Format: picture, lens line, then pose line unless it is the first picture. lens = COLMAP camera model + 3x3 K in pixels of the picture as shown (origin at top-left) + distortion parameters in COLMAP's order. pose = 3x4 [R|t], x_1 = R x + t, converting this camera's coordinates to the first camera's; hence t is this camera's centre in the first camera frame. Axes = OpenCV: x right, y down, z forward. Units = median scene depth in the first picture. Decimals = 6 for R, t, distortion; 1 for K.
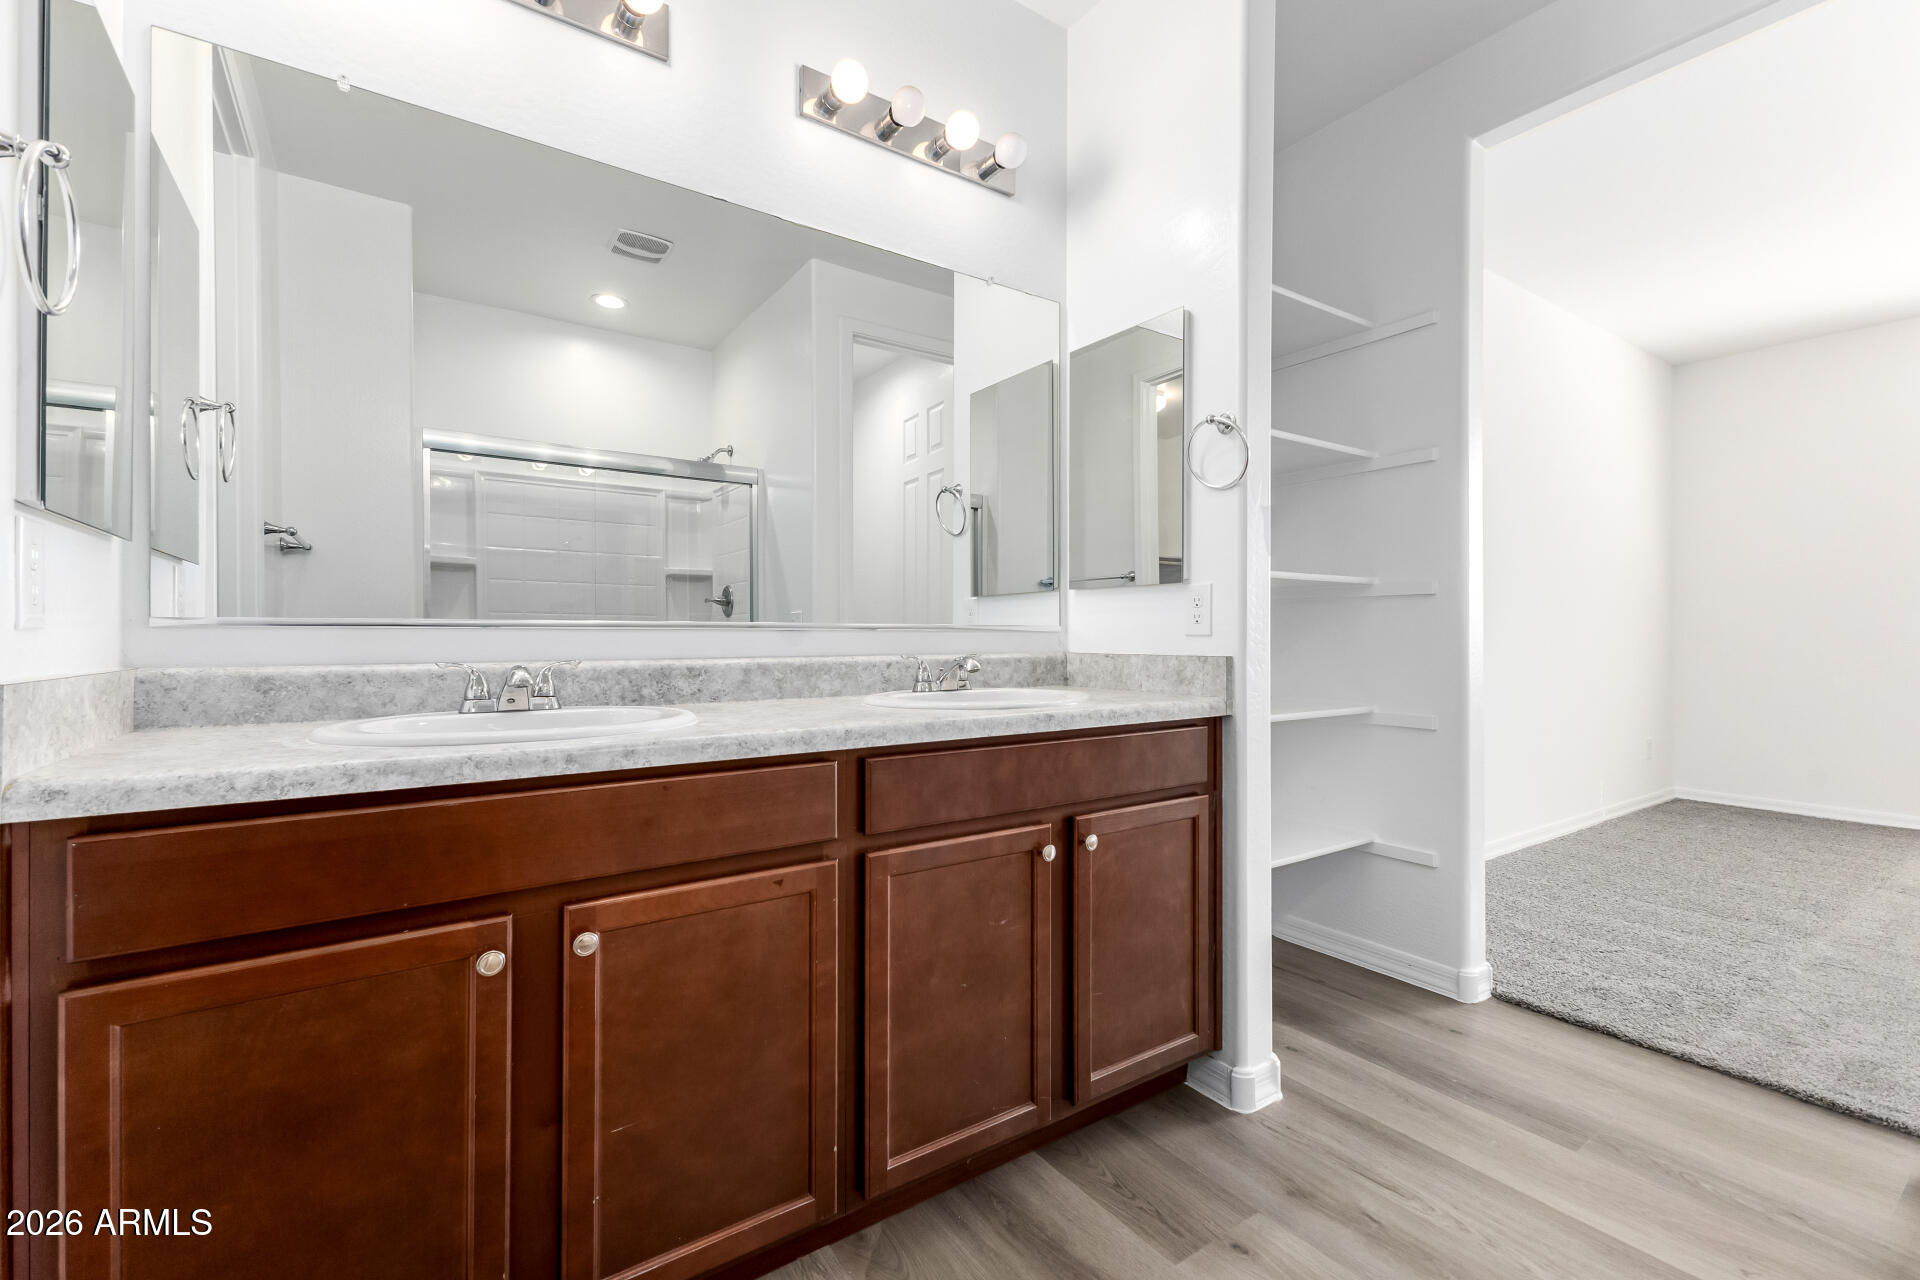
lens RADIAL K [[828.4, 0, 961.4], [0, 828.4, 632.8], [0, 0, 1]] dist [0.010800, -0.002981]
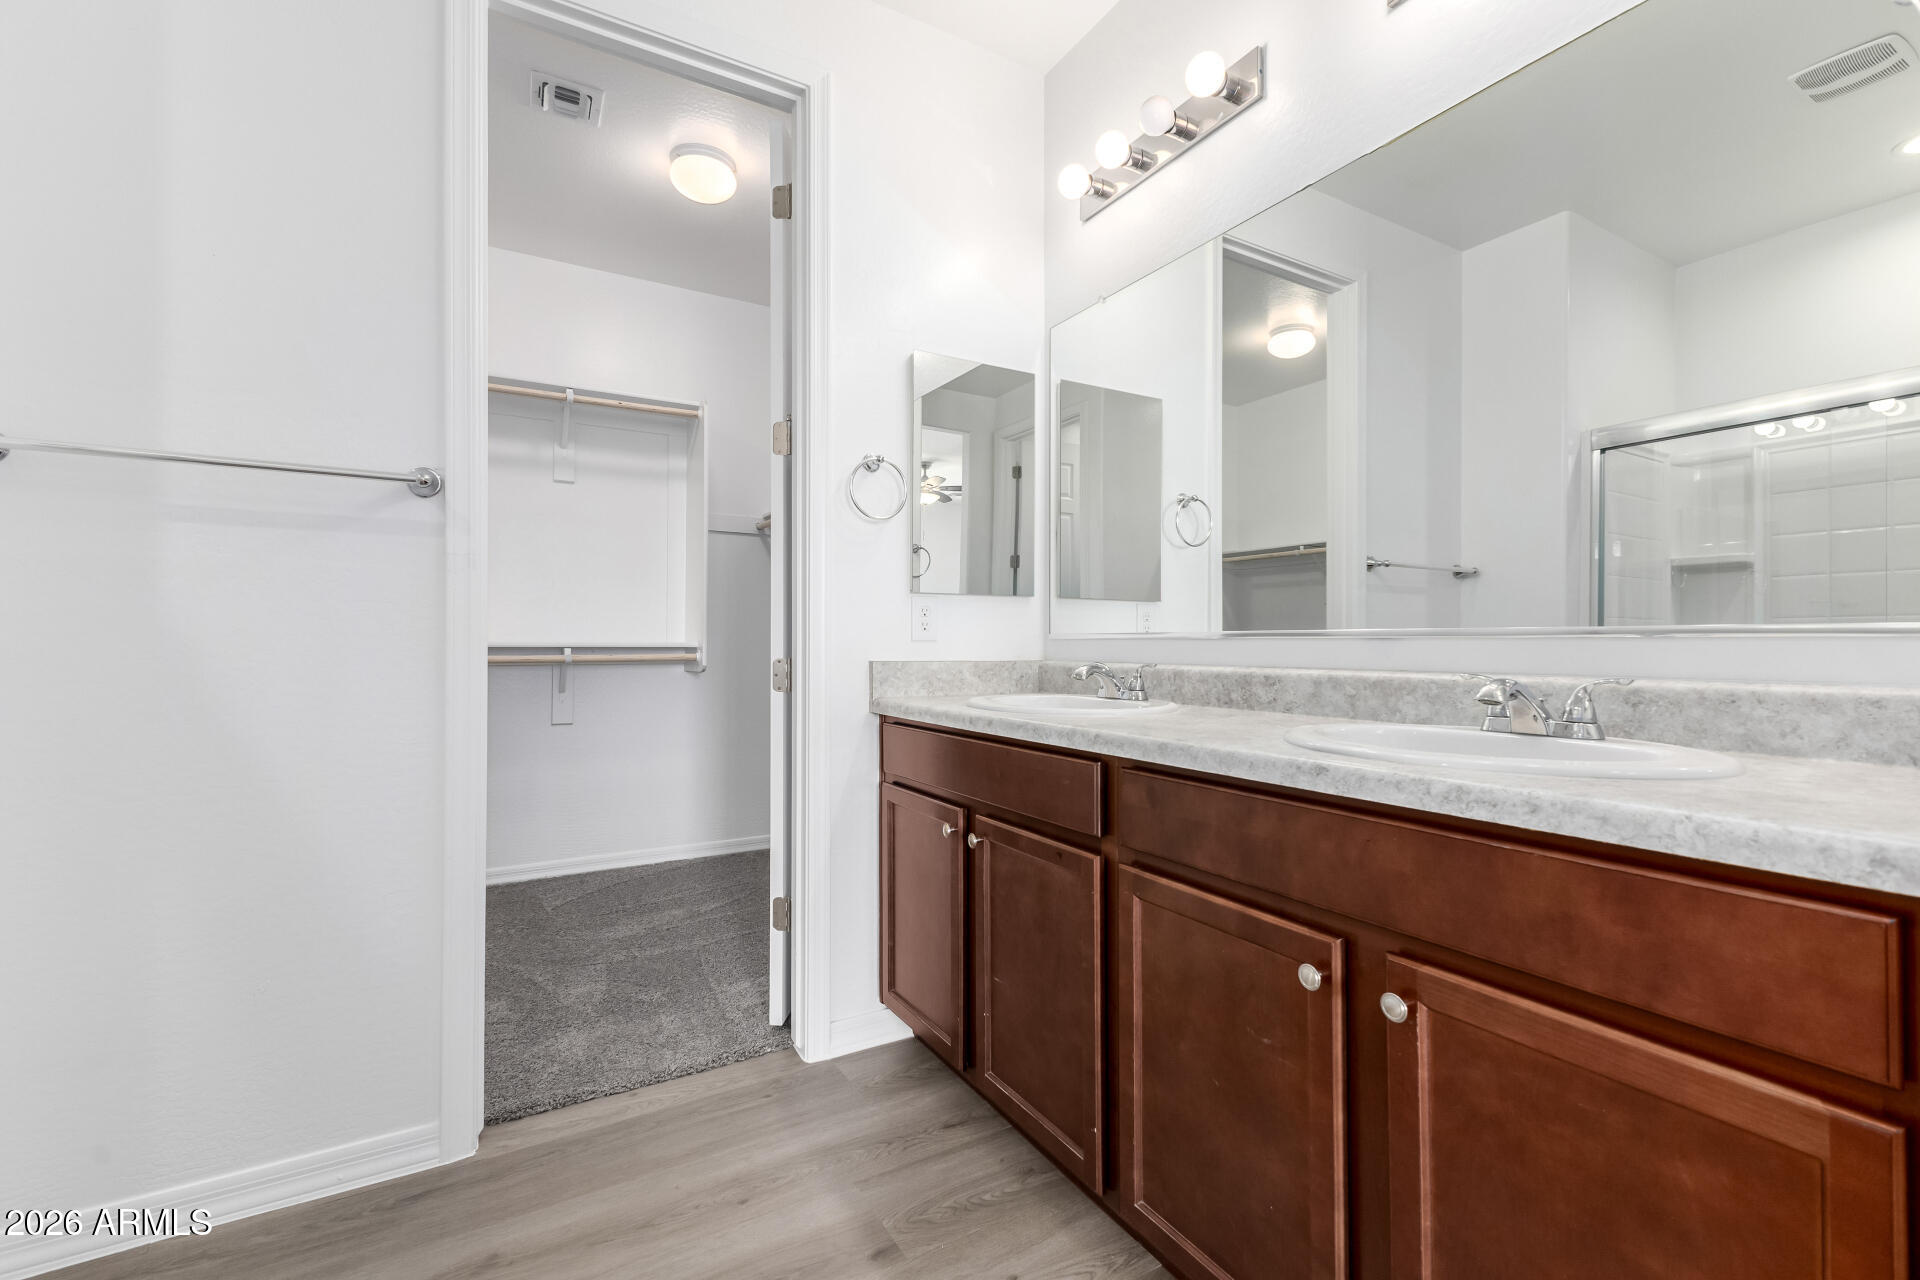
lens RADIAL K [[828.4, 0, 960.3], [0, 828.4, 641.0], [0, 0, 1]] dist [0.010800, -0.002981]
pose [[-0.077667, -0.006412, -0.996959, 0.679855], [-0.004242, 0.999972, -0.006101, 0.006575], [0.996970, 0.003755, -0.077692, 0.676910]]
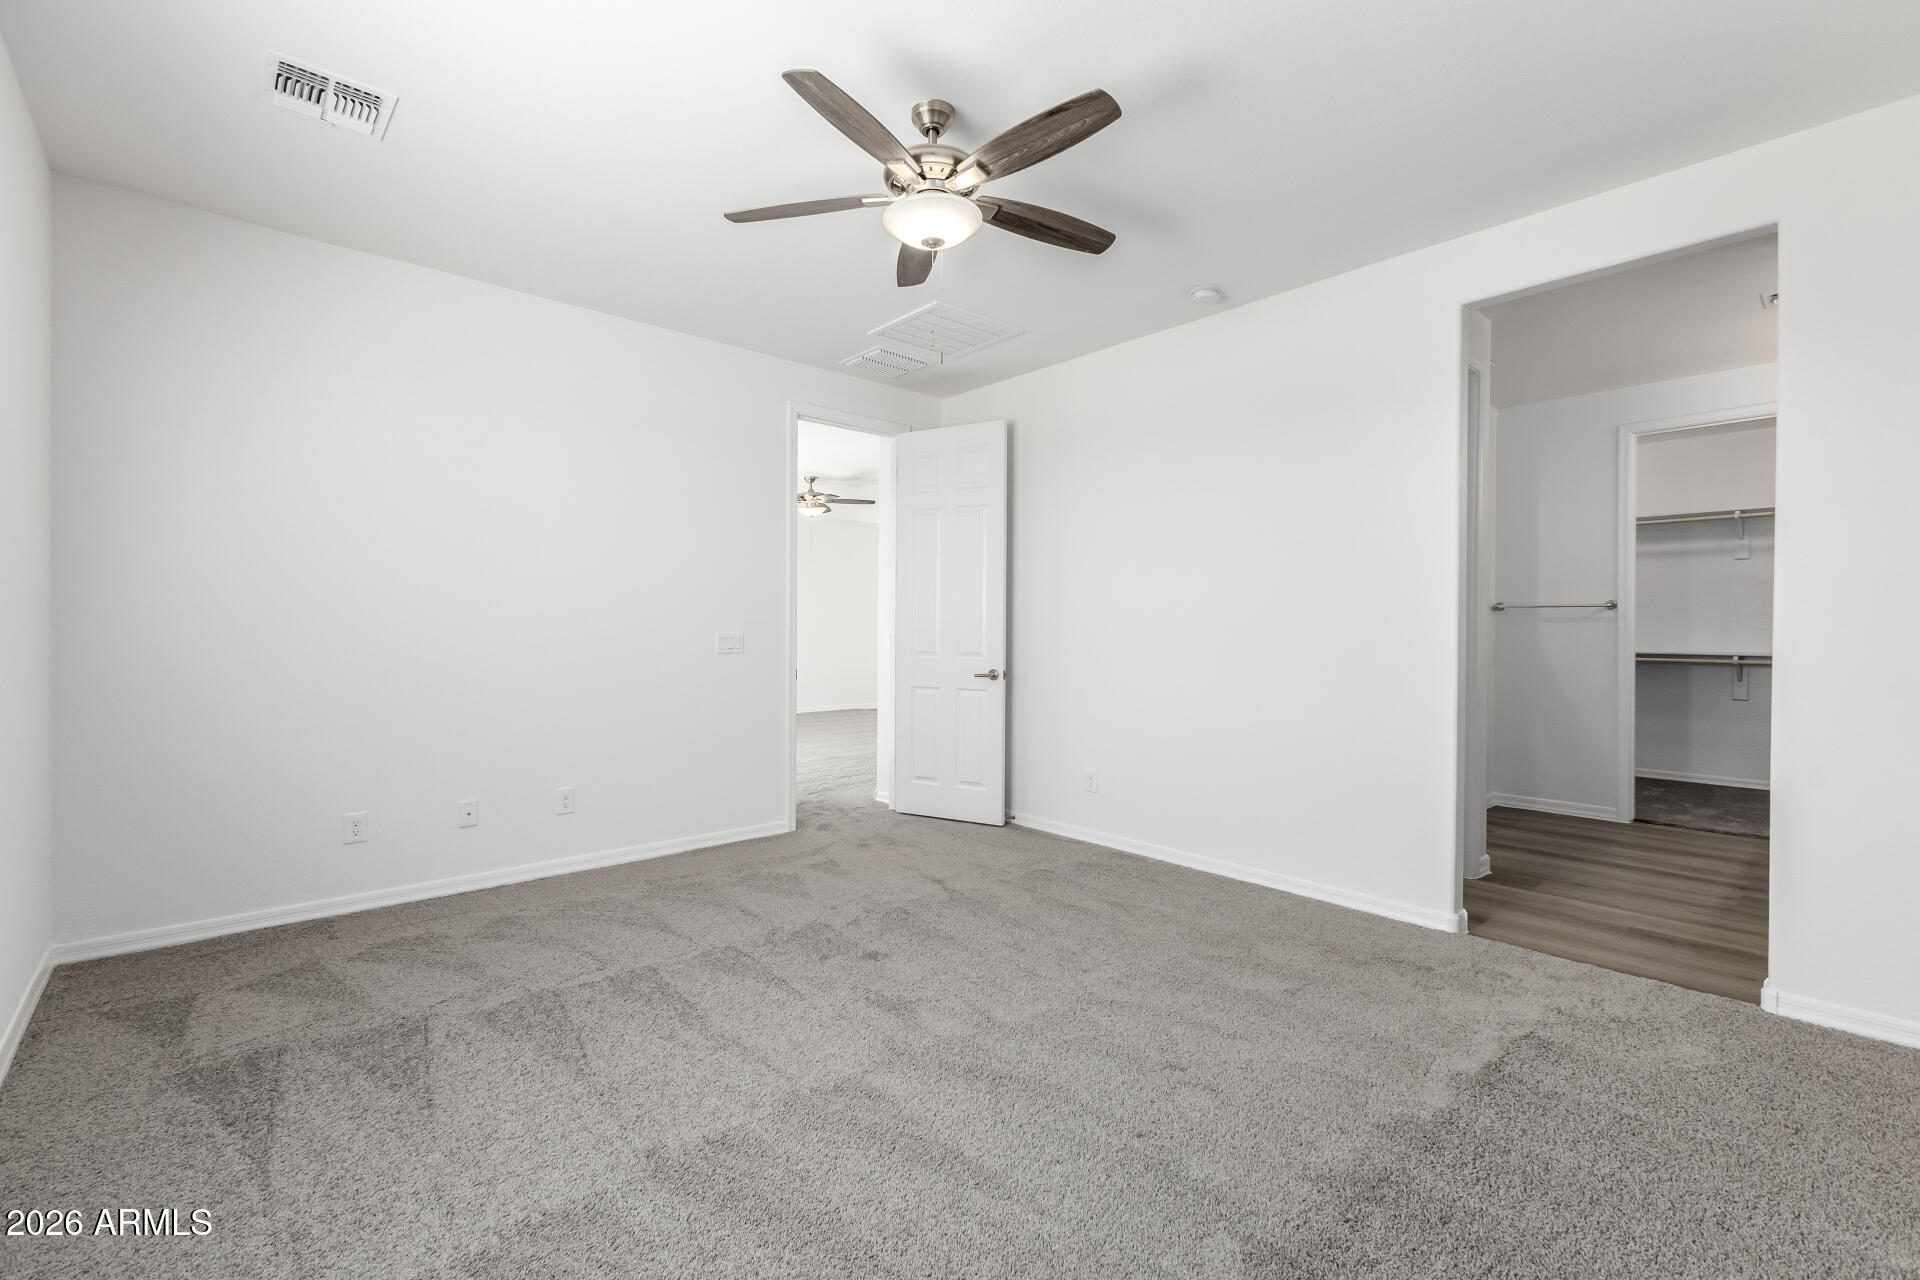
lens RADIAL K [[828.4, 0, 958.9], [0, 828.4, 638.8], [0, 0, 1]] dist [0.010800, -0.002981]
pose [[-0.992375, -0.000167, -0.123256, 2.783599], [-0.000197, 1.000000, 0.000226, -0.069669], [0.123256, 0.000249, -0.992375, 3.022772]]
